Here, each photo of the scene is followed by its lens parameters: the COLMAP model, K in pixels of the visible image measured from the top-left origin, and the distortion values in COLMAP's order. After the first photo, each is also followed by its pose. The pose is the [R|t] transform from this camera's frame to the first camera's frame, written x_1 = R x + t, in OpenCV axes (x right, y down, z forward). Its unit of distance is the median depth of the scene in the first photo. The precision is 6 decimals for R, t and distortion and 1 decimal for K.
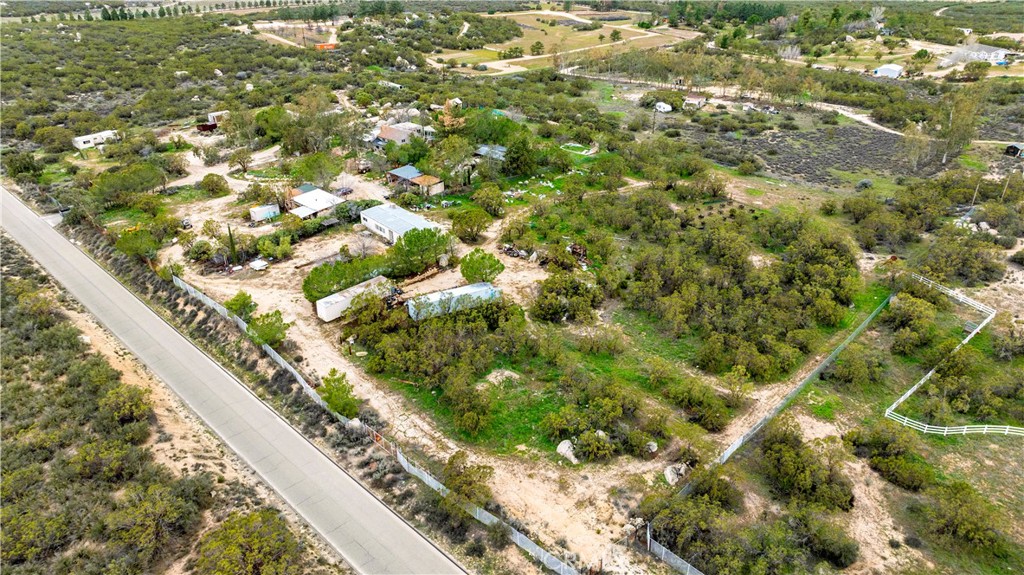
lens RADIAL K [[721.0, 0, 512.0], [0, 721.0, 287.5], [0, 0, 1]] dist [0.001313, -0.038765]
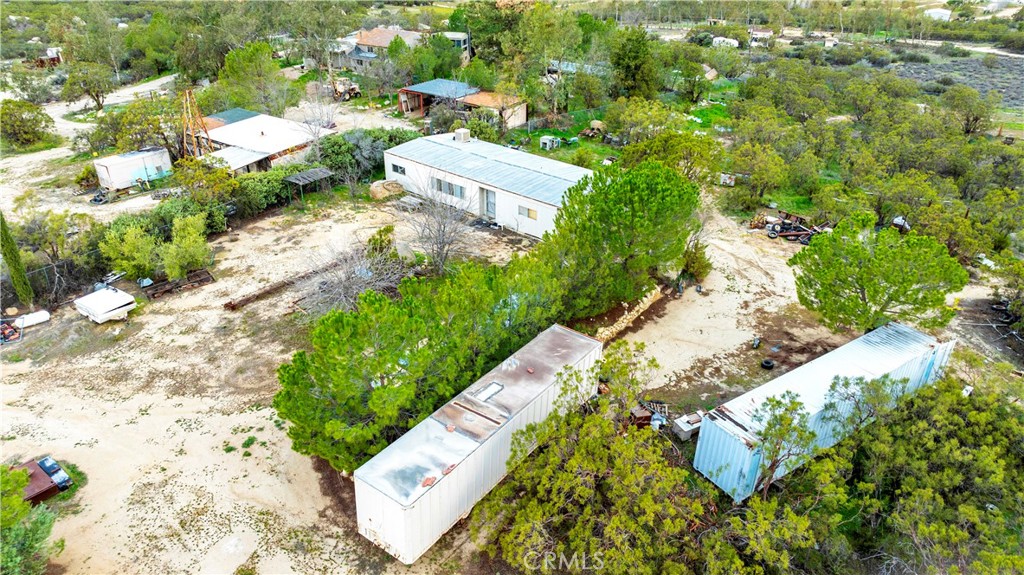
lens RADIAL K [[721.0, 0, 512.0], [0, 721.0, 287.5], [0, 0, 1]] dist [0.001313, -0.038765]
pose [[0.992145, -0.052487, 0.113549, -0.198848], [0.053358, 0.998565, -0.004636, -0.026314], [-0.113143, 0.010658, 0.993522, 0.630696]]
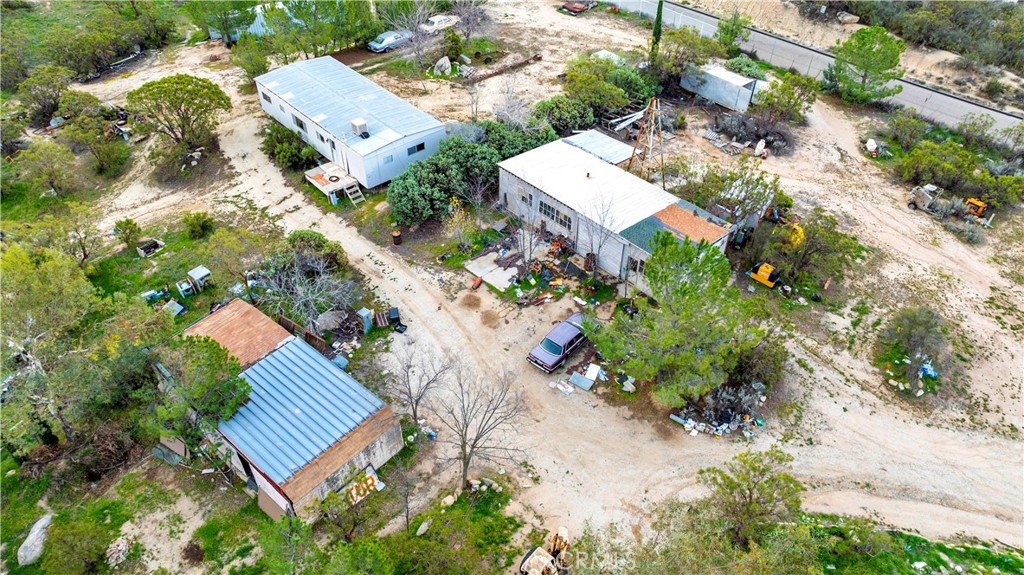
lens RADIAL K [[721.0, 0, 512.0], [0, 721.0, 287.5], [0, 0, 1]] dist [0.001313, -0.038765]
pose [[-0.999848, -0.008789, -0.015090, -0.253913], [-0.017273, 0.370559, 0.928648, -0.457205], [-0.002571, 0.928767, -0.370654, 1.291562]]
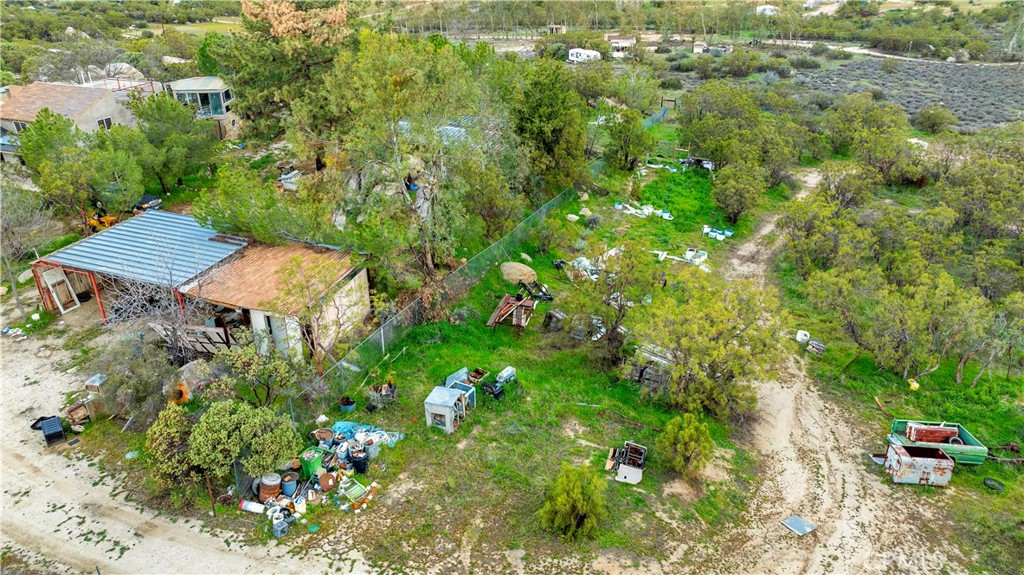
lens RADIAL K [[725.6, 0, 512.0], [0, 725.6, 287.5], [0, 0, 1]] dist [-0.067884, 0.090101]
pose [[0.927502, -0.170236, 0.332807, -0.149706], [0.175444, 0.984381, 0.014582, -0.165311], [-0.330091, 0.044864, 0.942882, 0.961132]]
